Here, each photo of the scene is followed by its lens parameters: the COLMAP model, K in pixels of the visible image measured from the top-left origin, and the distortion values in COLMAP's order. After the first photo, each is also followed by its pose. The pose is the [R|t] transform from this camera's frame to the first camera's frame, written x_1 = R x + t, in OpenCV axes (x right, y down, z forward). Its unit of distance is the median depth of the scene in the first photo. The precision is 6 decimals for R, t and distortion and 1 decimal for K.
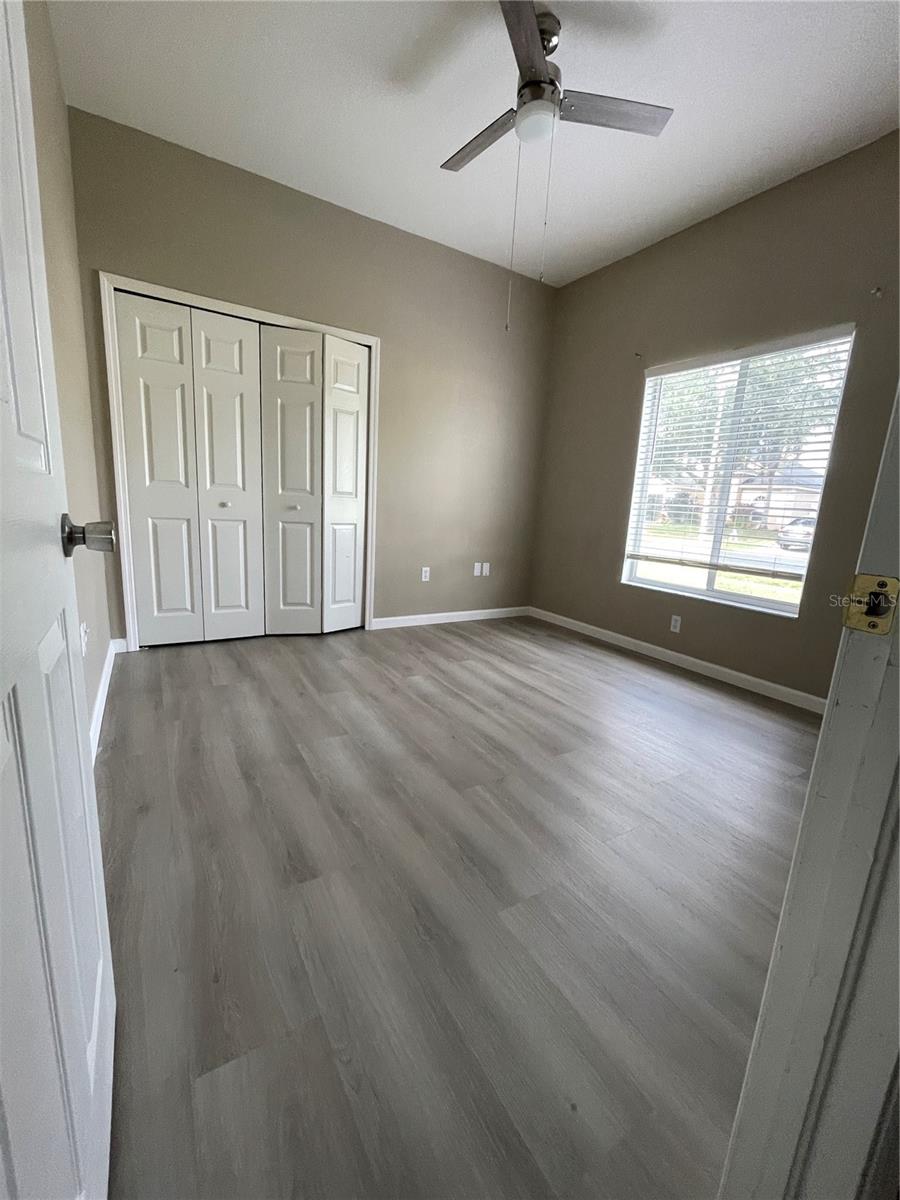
lens RADIAL K [[487.9, 0, 449.3], [0, 487.9, 598.9], [0, 0, 1]] dist [-0.004038, 0.001481]
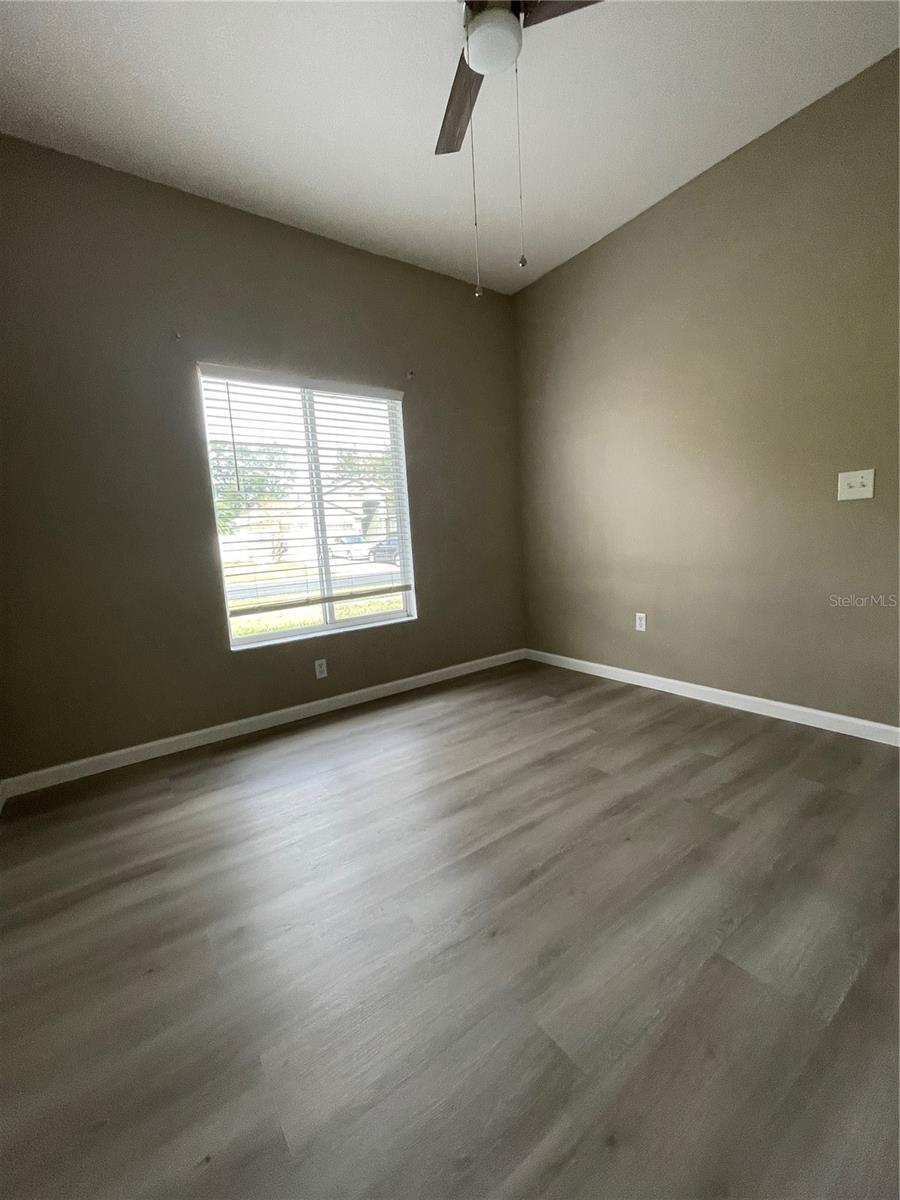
lens RADIAL K [[487.9, 0, 450.3], [0, 487.9, 601.9], [0, 0, 1]] dist [-0.004038, 0.001481]
pose [[-0.089554, -0.180517, 0.979486, -0.439512], [0.247327, 0.948603, 0.197439, -0.195241], [-0.964785, 0.259935, -0.040305, 0.818715]]
